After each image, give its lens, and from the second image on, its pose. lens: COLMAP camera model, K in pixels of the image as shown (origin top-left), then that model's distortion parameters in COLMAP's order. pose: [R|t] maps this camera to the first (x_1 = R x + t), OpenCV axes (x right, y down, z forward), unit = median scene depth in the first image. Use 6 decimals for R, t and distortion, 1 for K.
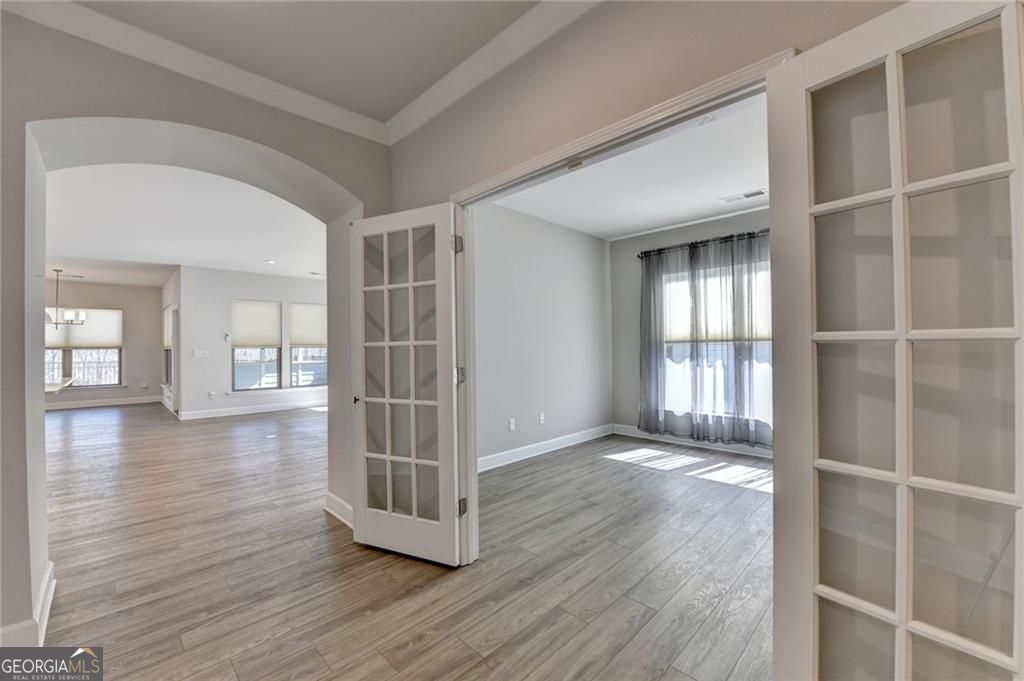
lens RADIAL K [[413.8, 0, 513.2], [0, 413.8, 343.3], [0, 0, 1]] dist [-0.015746, -0.002727]
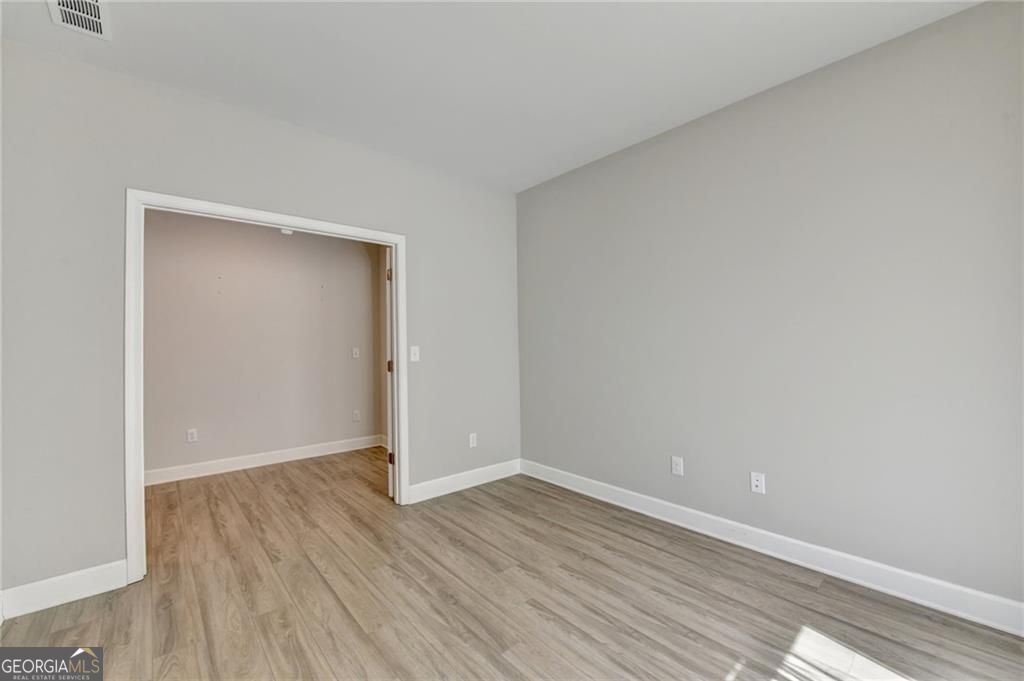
lens RADIAL K [[413.8, 0, 498.9], [0, 413.8, 340.0], [0, 0, 1]] dist [-0.015746, -0.002727]
pose [[-0.093186, -0.005148, -0.995635, 0.623509], [0.017750, 0.999819, -0.006830, 0.000018], [0.995490, -0.018309, -0.093078, 0.740468]]
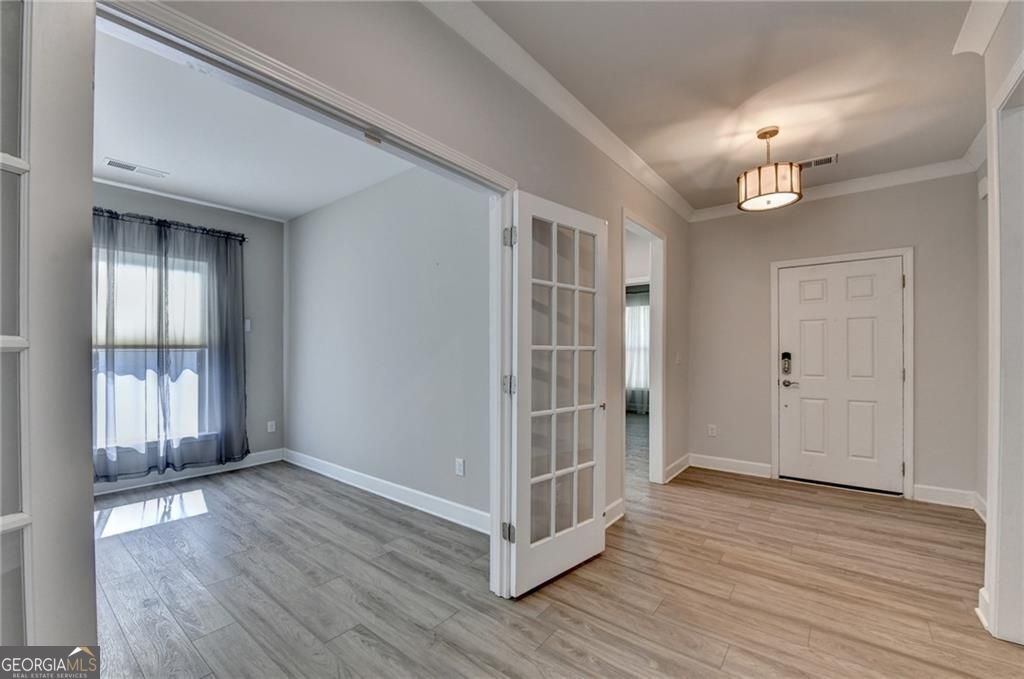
lens RADIAL K [[413.8, 0, 507.4], [0, 413.8, 353.9], [0, 0, 1]] dist [-0.015746, -0.002727]
pose [[-0.101767, -0.002917, 0.994804, -0.269615], [-0.003203, 0.999991, 0.002604, 0.001555], [-0.994803, -0.002922, -0.101775, 0.307891]]
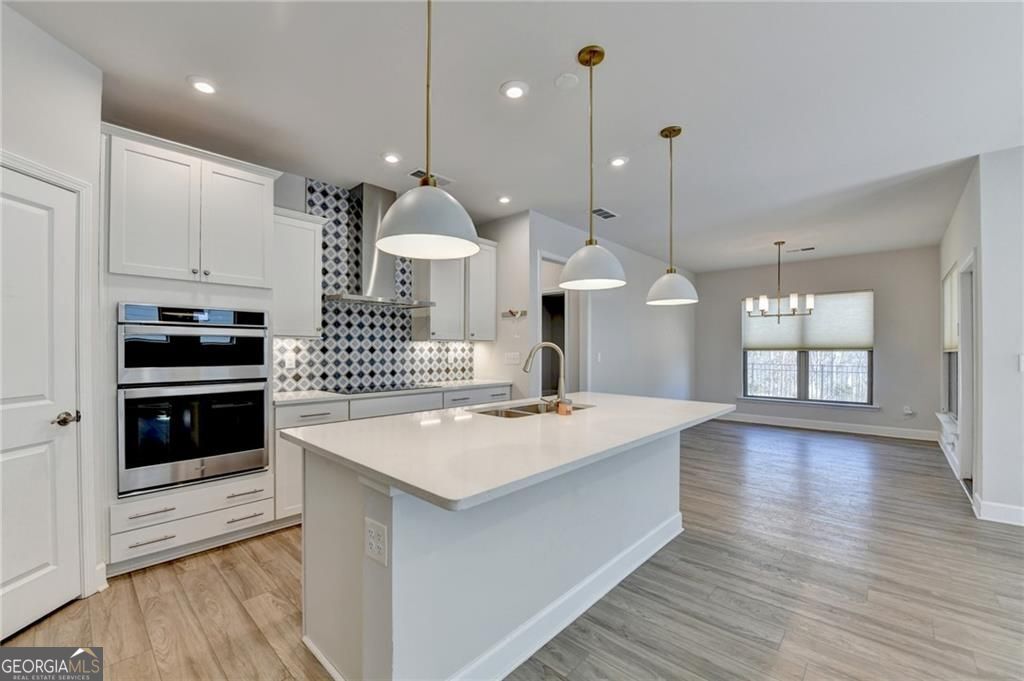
lens RADIAL K [[413.8, 0, 503.7], [0, 413.8, 352.5], [0, 0, 1]] dist [-0.015746, -0.002727]
pose [[0.031319, 0.010628, -0.999453, -0.622531], [0.007045, 0.999916, 0.010854, 0.011207], [0.999485, -0.007381, 0.031242, 0.739977]]
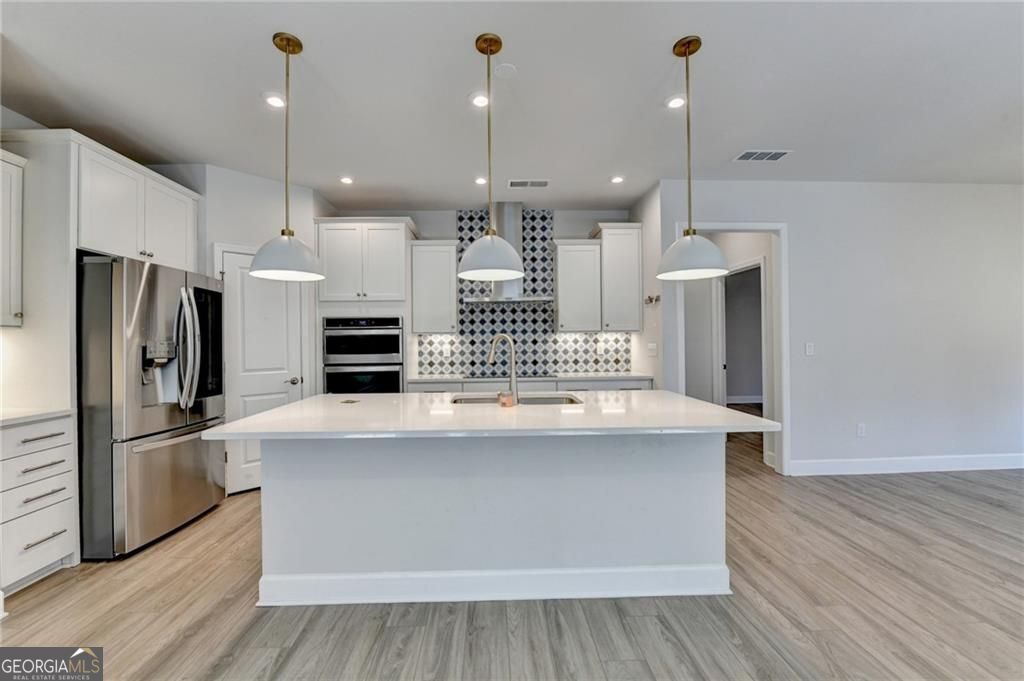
lens RADIAL K [[413.8, 0, 499.8], [0, 413.8, 335.5], [0, 0, 1]] dist [-0.015746, -0.002727]
pose [[-0.684355, 0.000218, -0.729149, -0.741372], [0.020383, 0.999615, -0.018832, 0.015415], [0.728864, -0.027750, -0.684096, 1.141538]]
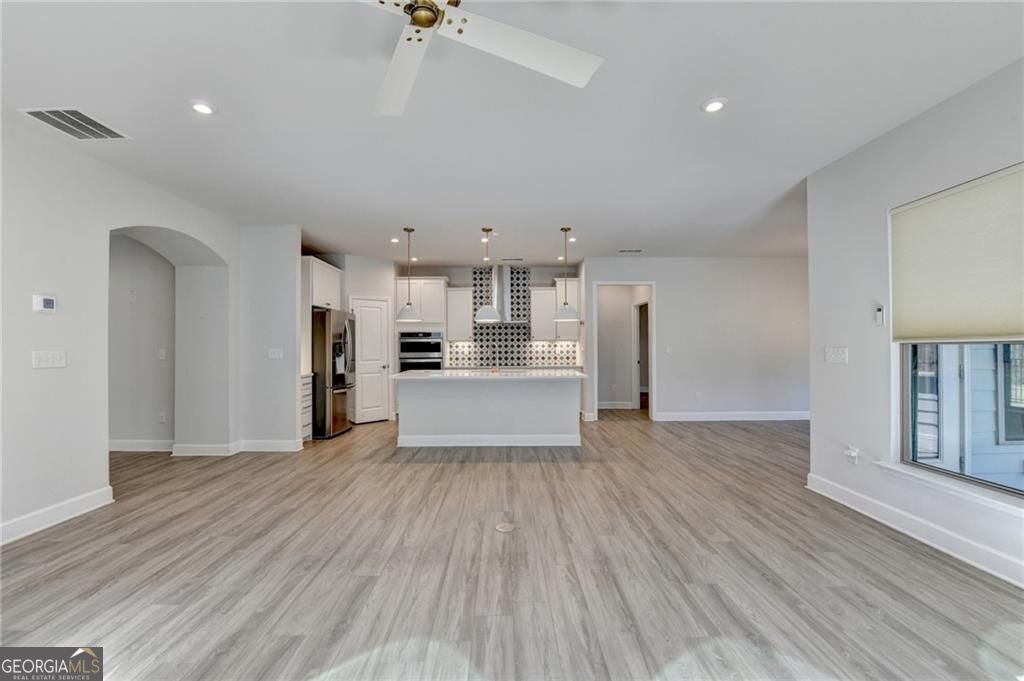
lens RADIAL K [[413.8, 0, 498.8], [0, 413.8, 333.9], [0, 0, 1]] dist [-0.015746, -0.002727]
pose [[-0.707340, -0.012152, -0.706769, -0.292356], [0.015192, 0.999360, -0.032387, 0.016973], [0.706710, -0.033646, -0.706702, 1.640918]]
